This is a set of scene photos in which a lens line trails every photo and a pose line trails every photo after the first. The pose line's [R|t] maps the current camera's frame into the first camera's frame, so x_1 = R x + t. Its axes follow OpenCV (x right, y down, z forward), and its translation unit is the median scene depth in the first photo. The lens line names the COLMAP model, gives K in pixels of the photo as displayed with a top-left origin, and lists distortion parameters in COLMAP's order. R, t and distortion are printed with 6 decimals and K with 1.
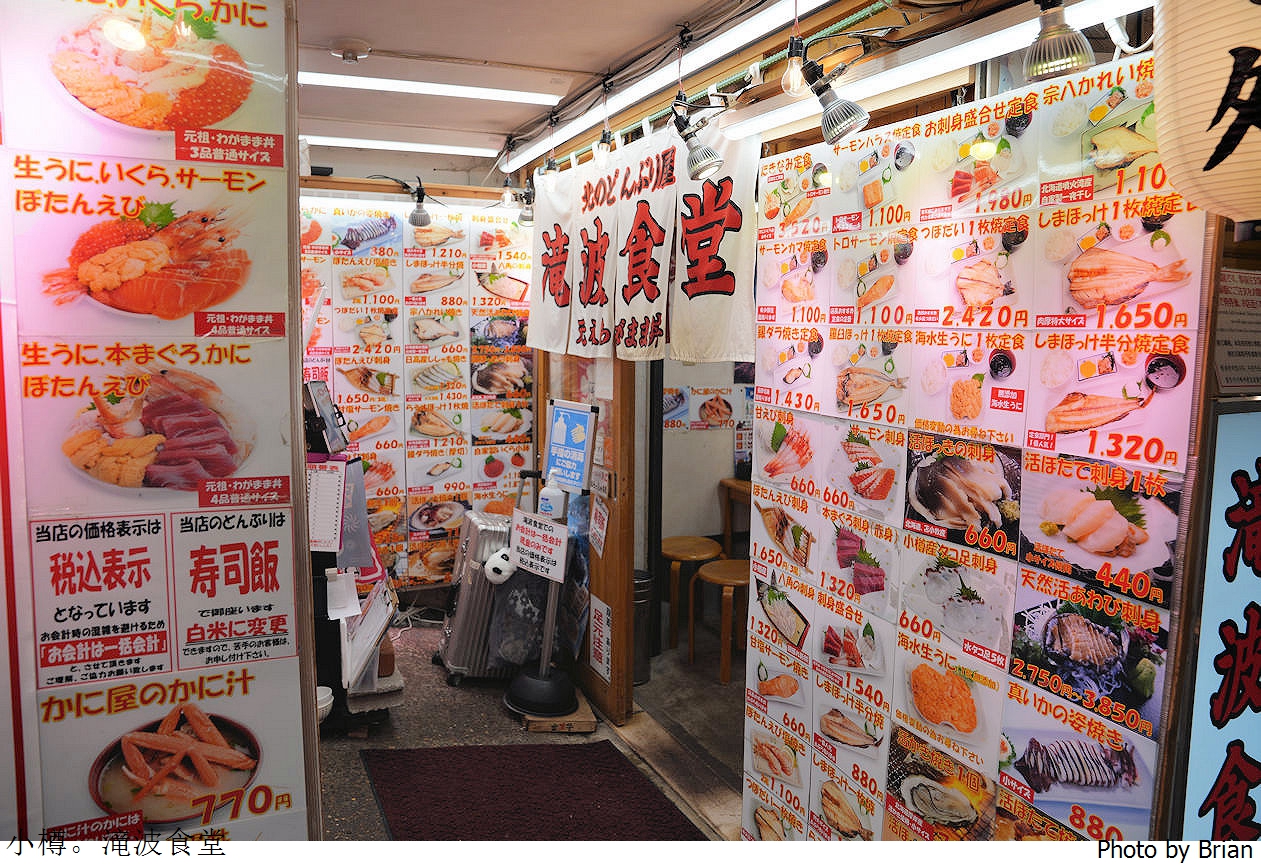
lens RADIAL K [[876.9, 0, 624.2], [0, 876.9, 414.4], [0, 0, 1]] dist [-0.133756, 0.104217]
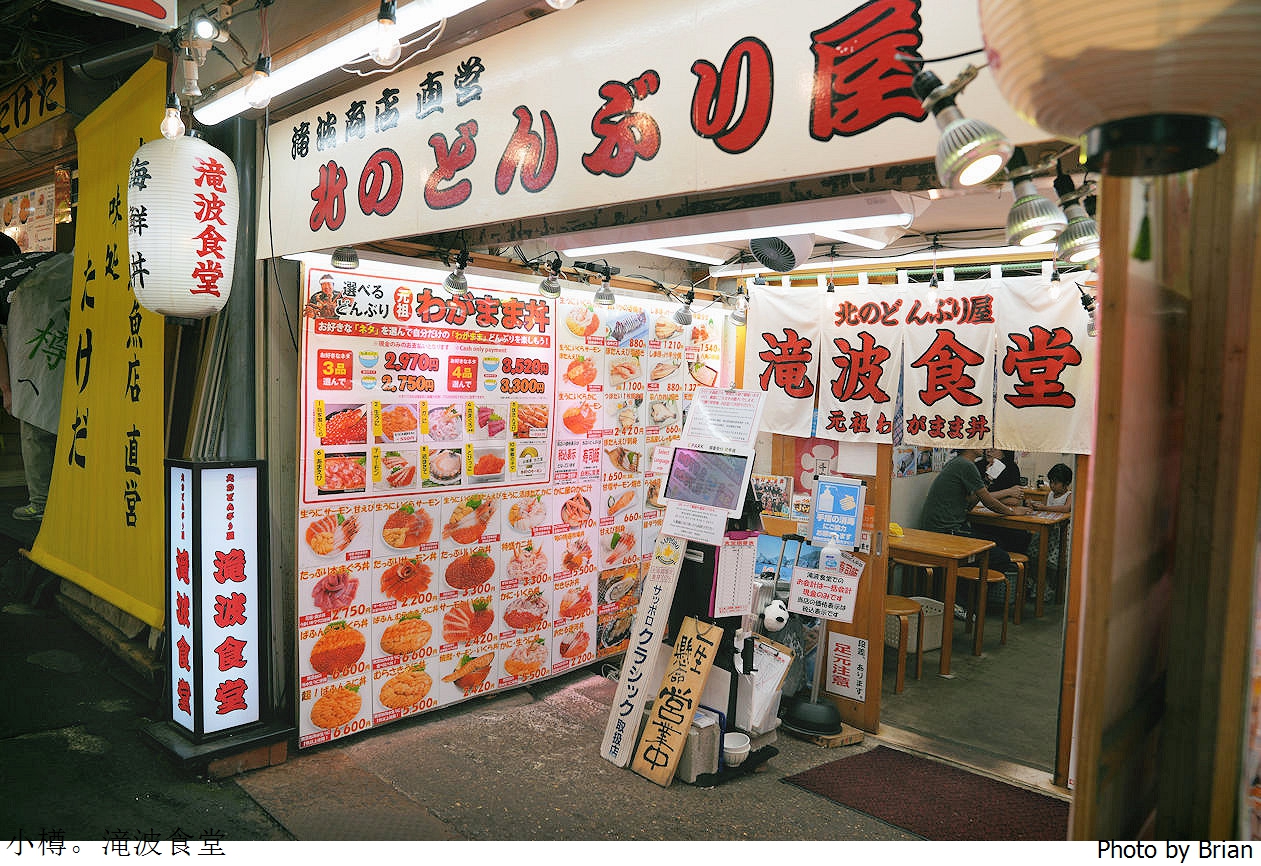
lens RADIAL K [[876.9, 0, 624.2], [0, 876.9, 414.4], [0, 0, 1]] dist [-0.133756, 0.104217]
pose [[0.925160, 0.001879, 0.379572, -1.383947], [0.015061, 0.999019, -0.041654, -0.096889], [-0.379277, 0.044253, 0.924224, -0.055577]]
